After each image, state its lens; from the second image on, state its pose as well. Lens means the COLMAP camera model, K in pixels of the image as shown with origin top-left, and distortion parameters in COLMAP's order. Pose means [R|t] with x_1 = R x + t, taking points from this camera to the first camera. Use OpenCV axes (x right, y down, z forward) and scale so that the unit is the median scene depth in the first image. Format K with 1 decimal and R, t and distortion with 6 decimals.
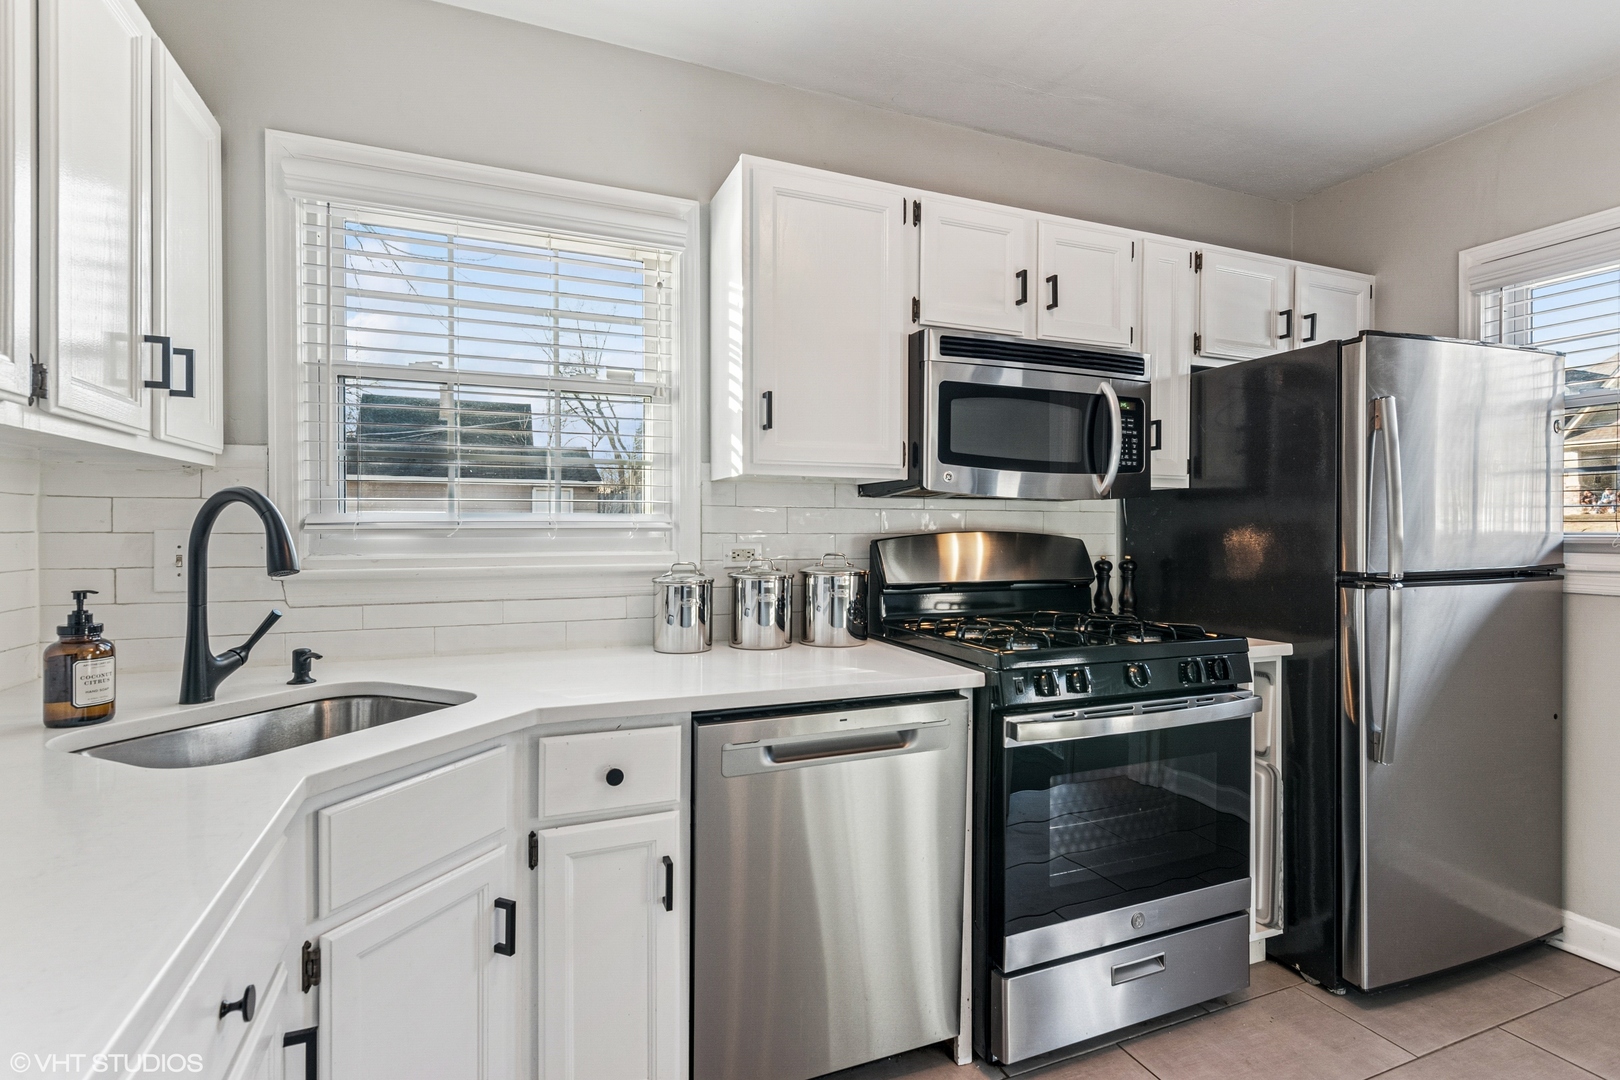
lens RADIAL K [[784.6, 0, 811.1], [0, 784.6, 534.7], [0, 0, 1]] dist [0.011085, -0.001176]
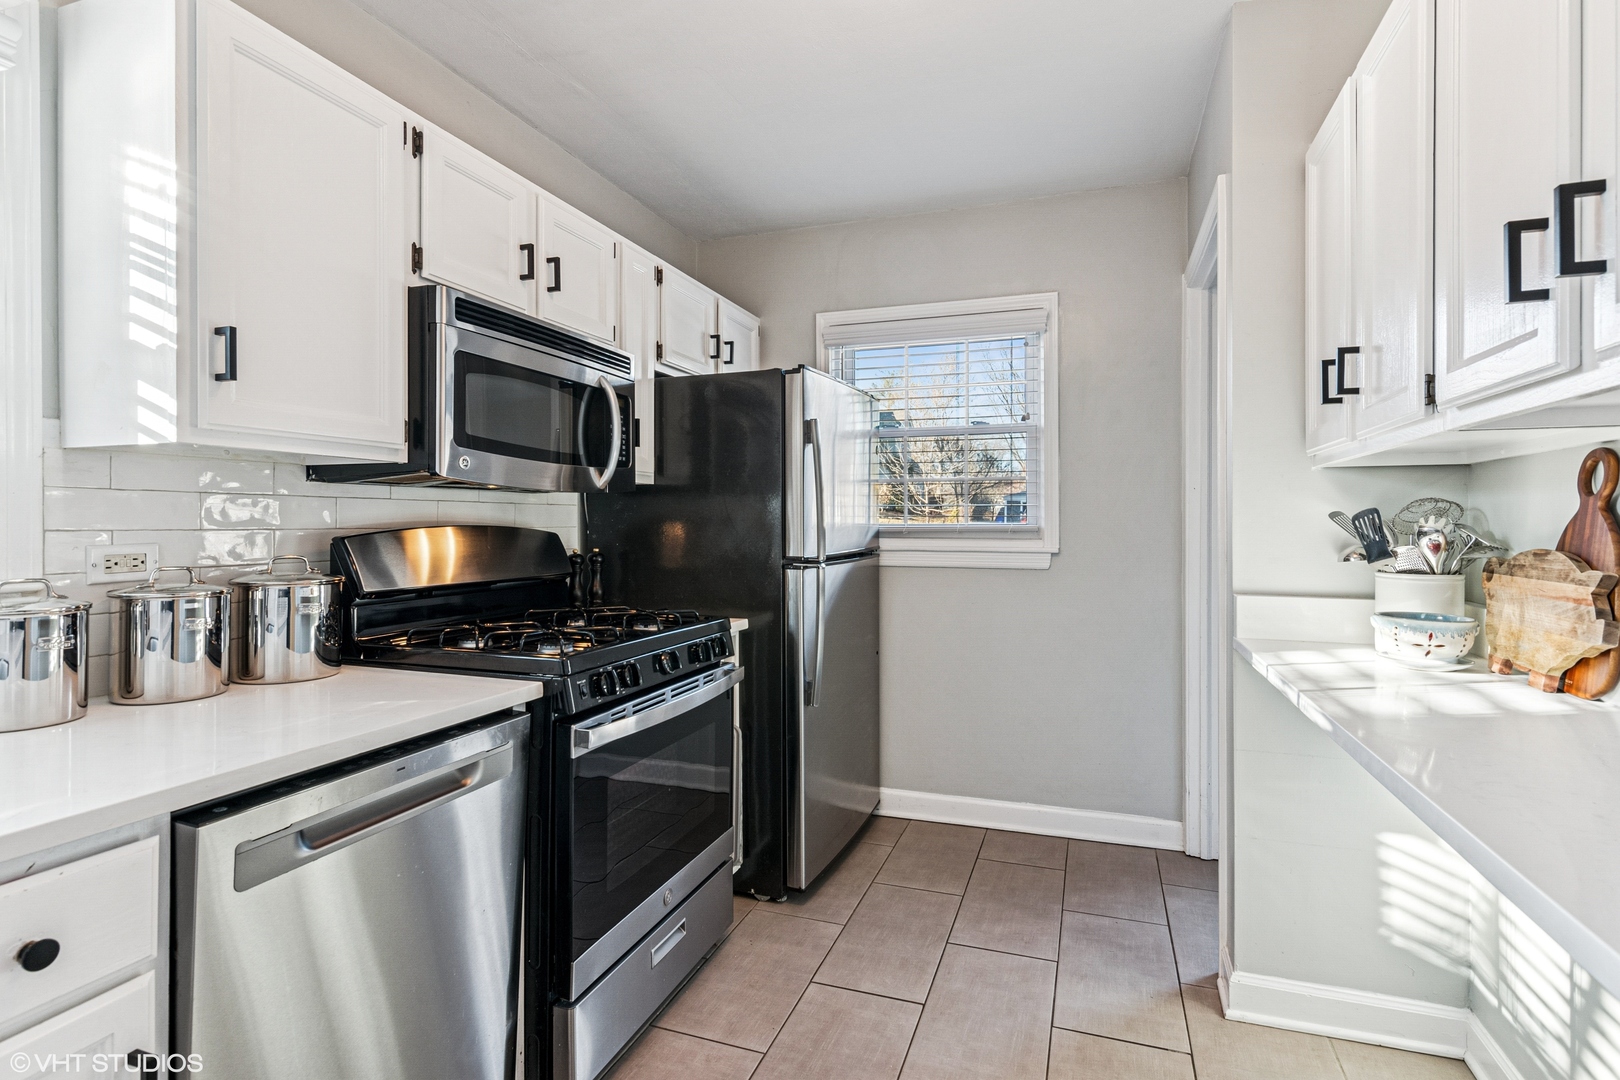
lens RADIAL K [[796.0, 0, 819.9], [0, 796.0, 521.7], [0, 0, 1]] dist [0.013342, -0.005553]
pose [[0.669293, -0.001346, 0.742997, -0.202860], [0.006098, 0.999975, -0.003682, -0.003074], [-0.742974, 0.006995, 0.669284, 0.117475]]
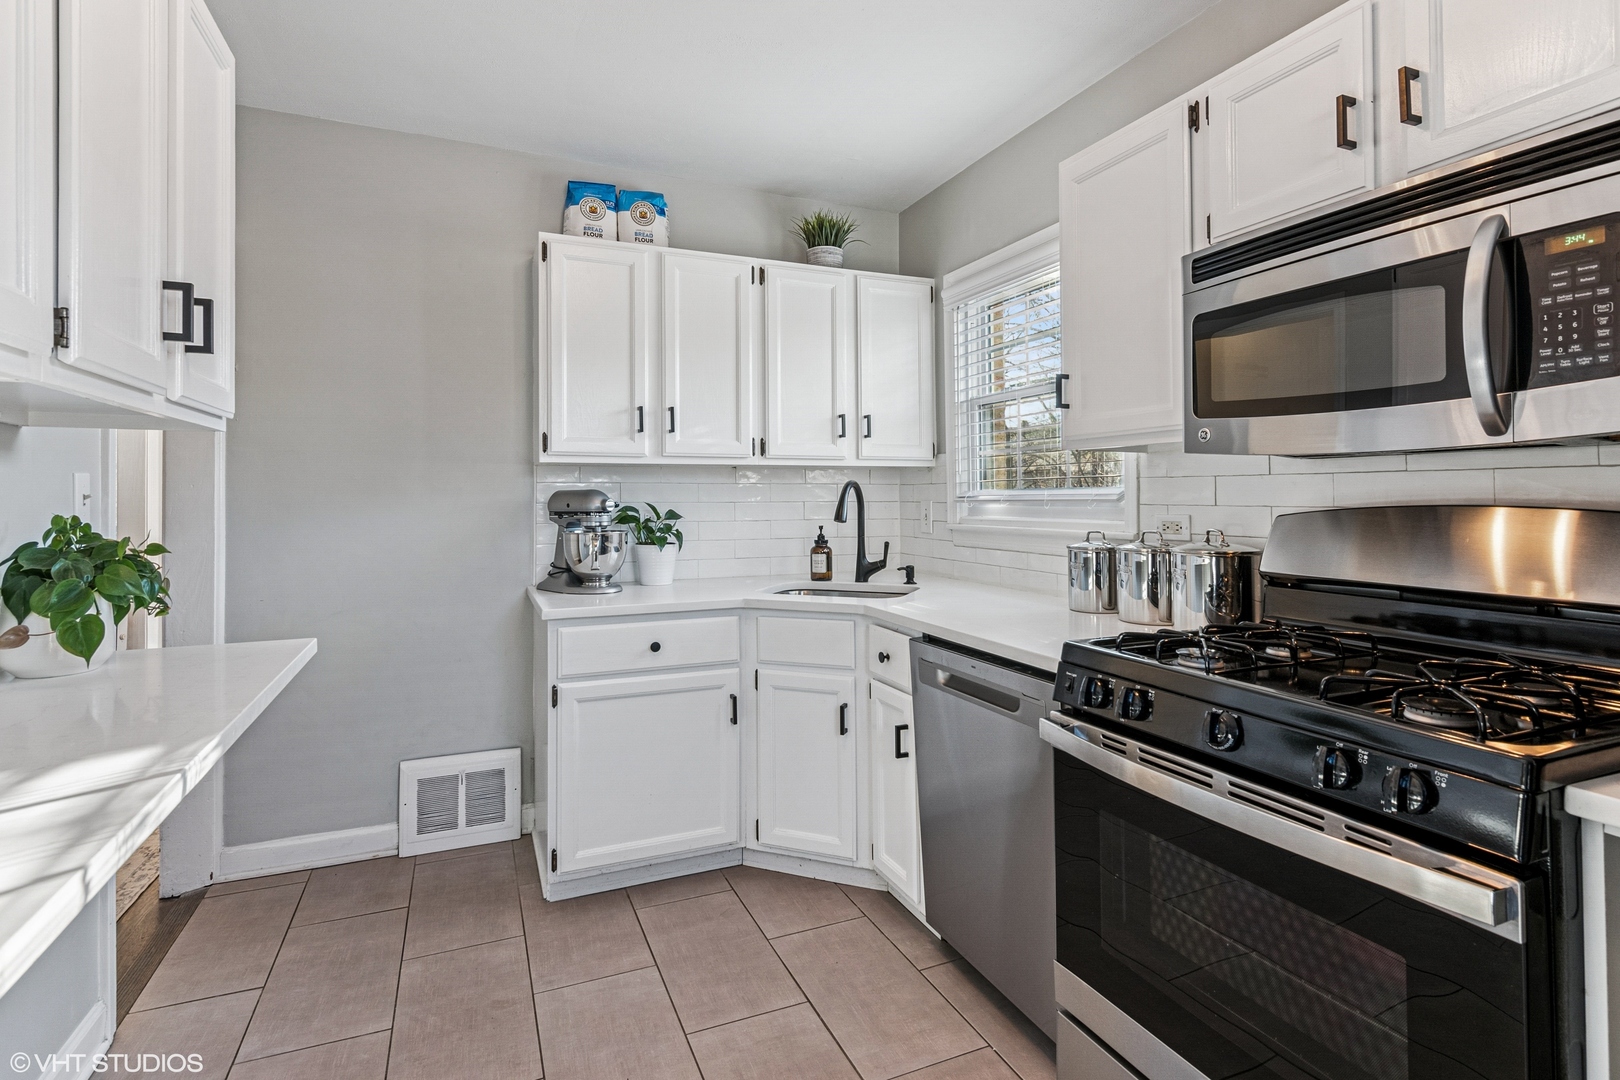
lens RADIAL K [[795.0, 0, 807.8], [0, 795.0, 497.2], [0, 0, 1]] dist [-0.004935, -0.001105]
pose [[0.009164, -0.001738, -0.999957, 0.909305], [-0.004966, 0.999986, -0.001783, -0.007537], [0.999946, 0.004983, 0.009155, 0.562890]]
